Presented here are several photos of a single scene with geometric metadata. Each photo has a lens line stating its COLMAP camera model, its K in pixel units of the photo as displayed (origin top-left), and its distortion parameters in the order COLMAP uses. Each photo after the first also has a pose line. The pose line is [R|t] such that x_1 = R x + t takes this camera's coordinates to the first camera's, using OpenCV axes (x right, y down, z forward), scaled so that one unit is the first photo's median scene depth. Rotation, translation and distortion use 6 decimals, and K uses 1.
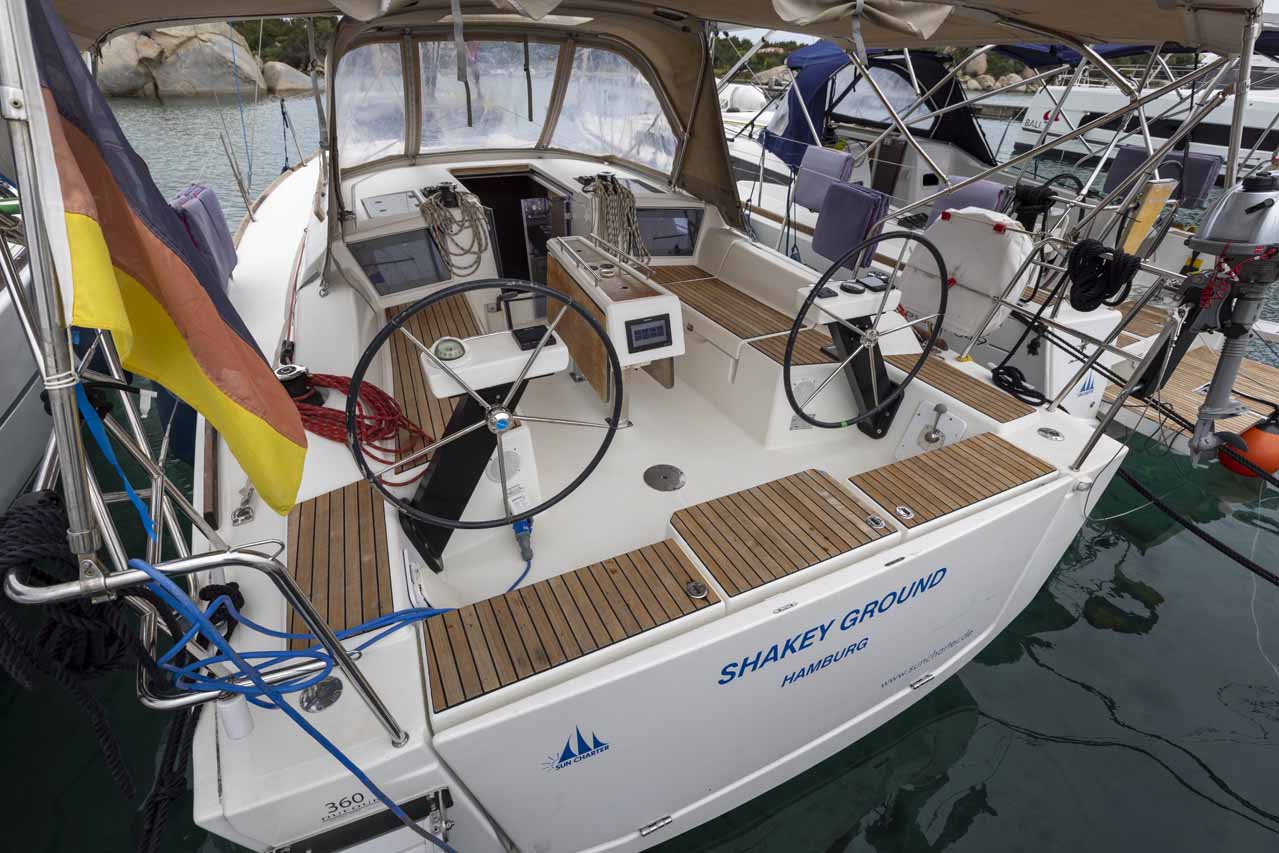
lens RADIAL K [[599.8, 0, 637.7], [0, 599.8, 428.7], [0, 0, 1]] dist [-0.002480, -0.000101]
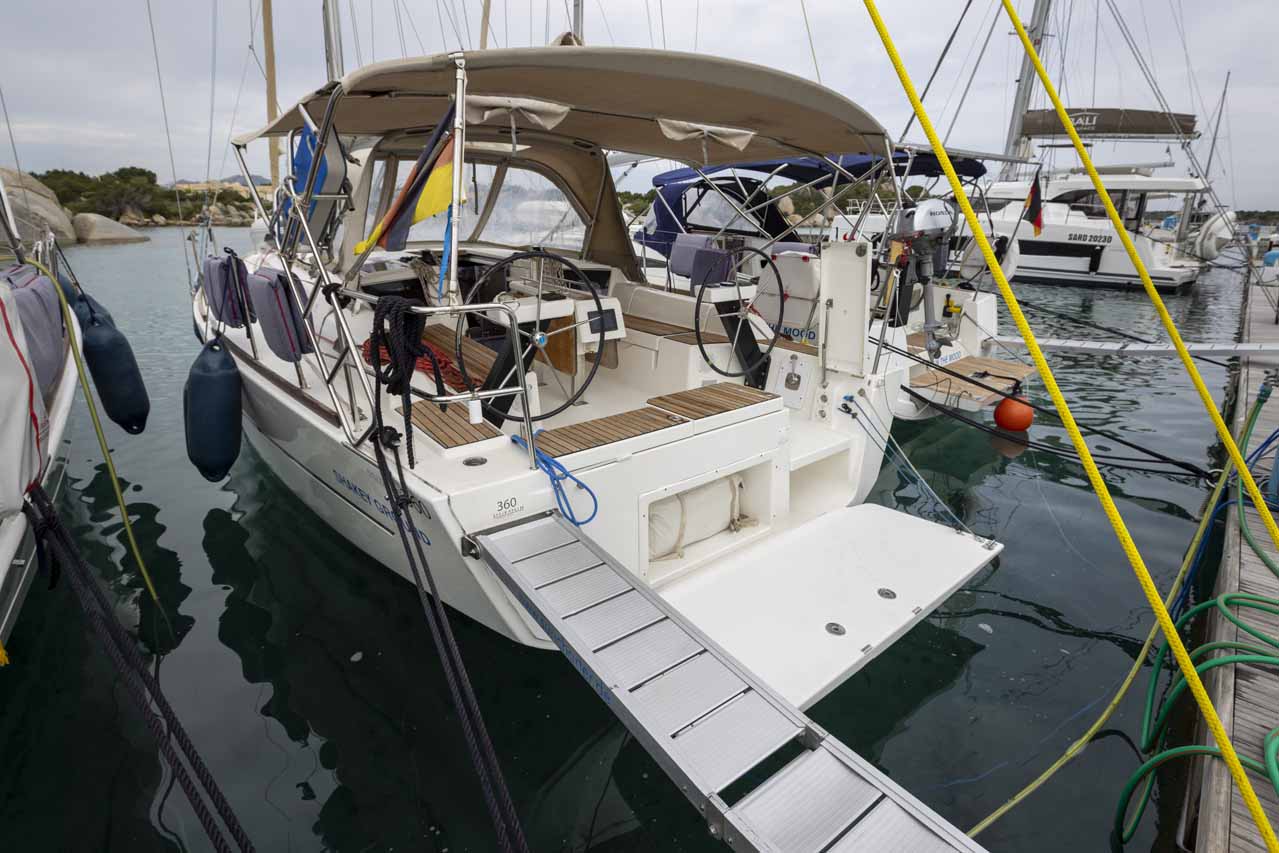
lens RADIAL K [[758.0, 0, 640.2], [0, 758.0, 425.0], [0, 0, 1]] dist [-0.024015, 0.000157]
pose [[0.968162, -0.065475, 0.241608, -0.282161], [0.134885, 0.949534, -0.283182, 0.492535], [-0.210874, 0.306756, 0.928134, -0.532395]]
